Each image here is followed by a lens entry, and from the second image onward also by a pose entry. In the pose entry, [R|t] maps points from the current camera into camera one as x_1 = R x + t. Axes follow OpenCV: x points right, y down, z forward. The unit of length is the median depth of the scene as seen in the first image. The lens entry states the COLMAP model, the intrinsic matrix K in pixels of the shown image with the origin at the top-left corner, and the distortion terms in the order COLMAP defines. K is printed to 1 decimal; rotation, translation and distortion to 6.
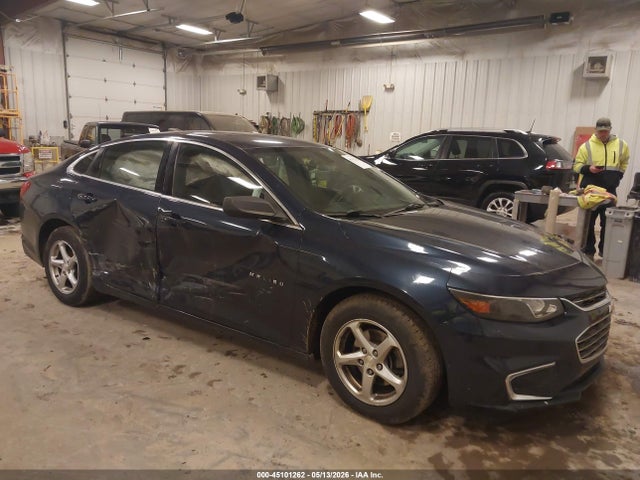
lens RADIAL K [[508.0, 0, 318.7], [0, 508.0, 245.6], [0, 0, 1]] dist [-0.006389, 0.002273]
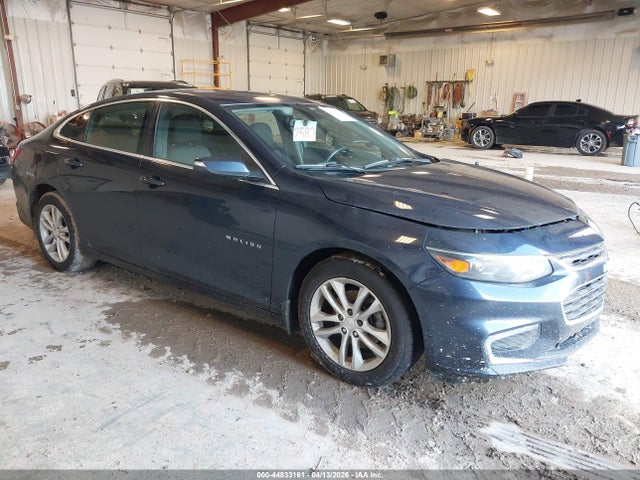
lens RADIAL K [[508.0, 0, 320.2], [0, 508.0, 238.5], [0, 0, 1]] dist [-0.006389, 0.002273]
pose [[0.999298, -0.019714, -0.031868, -0.256233], [0.021452, 0.998248, 0.055144, 0.065016], [0.030725, -0.055789, 0.997970, -0.354744]]
